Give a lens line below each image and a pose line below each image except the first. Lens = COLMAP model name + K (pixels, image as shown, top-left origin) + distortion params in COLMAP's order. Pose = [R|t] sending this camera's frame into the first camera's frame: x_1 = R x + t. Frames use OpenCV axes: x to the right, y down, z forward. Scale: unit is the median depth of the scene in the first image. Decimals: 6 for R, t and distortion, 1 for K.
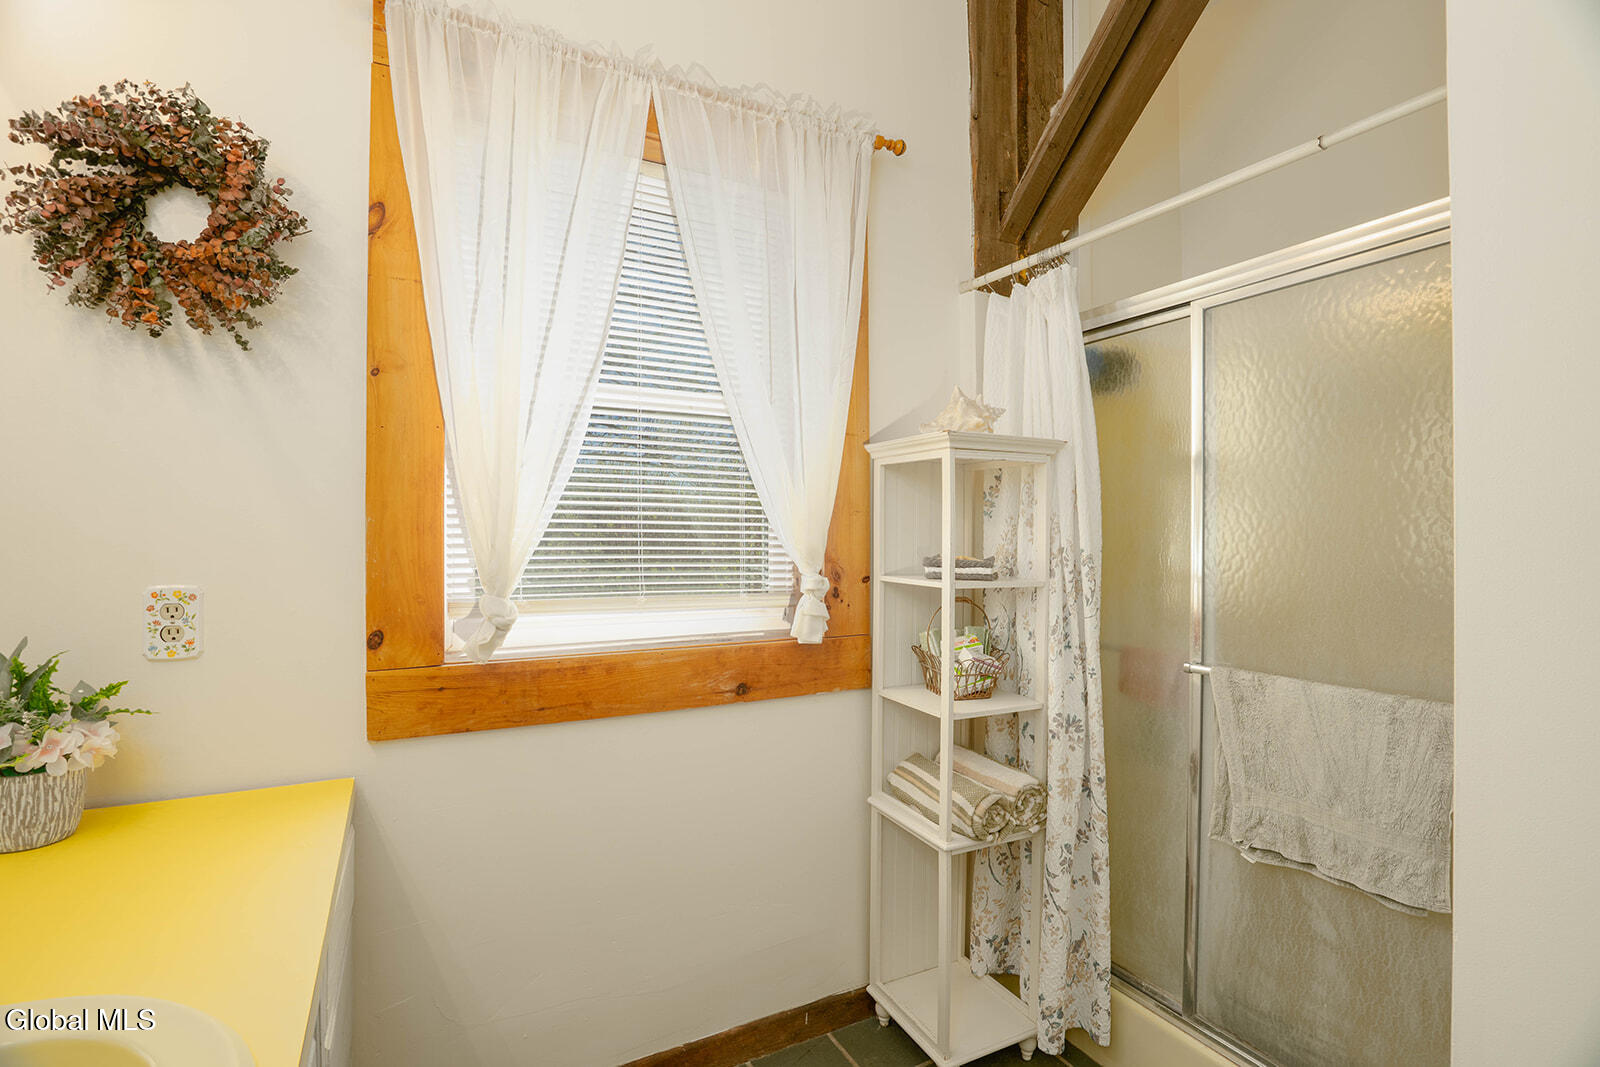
lens RADIAL K [[749.1, 0, 800.0], [0, 749.1, 533.5], [0, 0, 1]] dist [-0.042742, 0.015990]
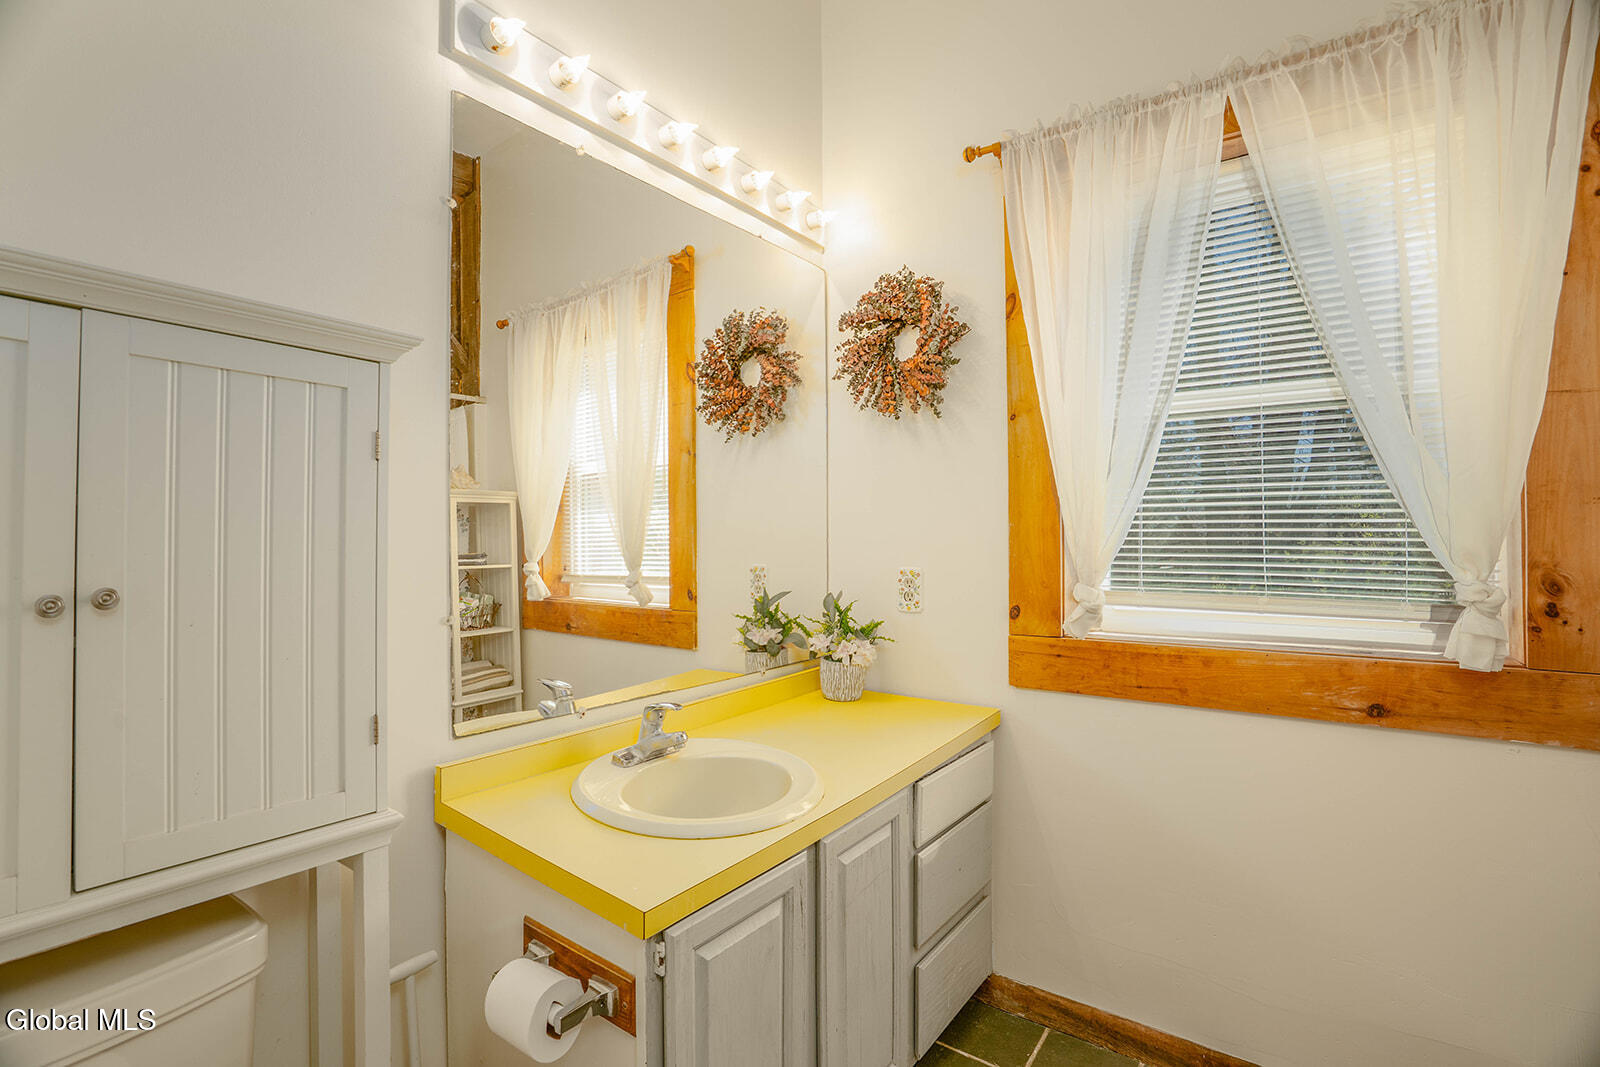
lens RADIAL K [[749.1, 0, 800.0], [0, 749.1, 533.5], [0, 0, 1]] dist [-0.042742, 0.015990]
pose [[0.435368, -0.007766, -0.900219, 0.495110], [0.010515, 0.999938, -0.003541, -0.001816], [0.900191, -0.007924, 0.435423, 0.036952]]
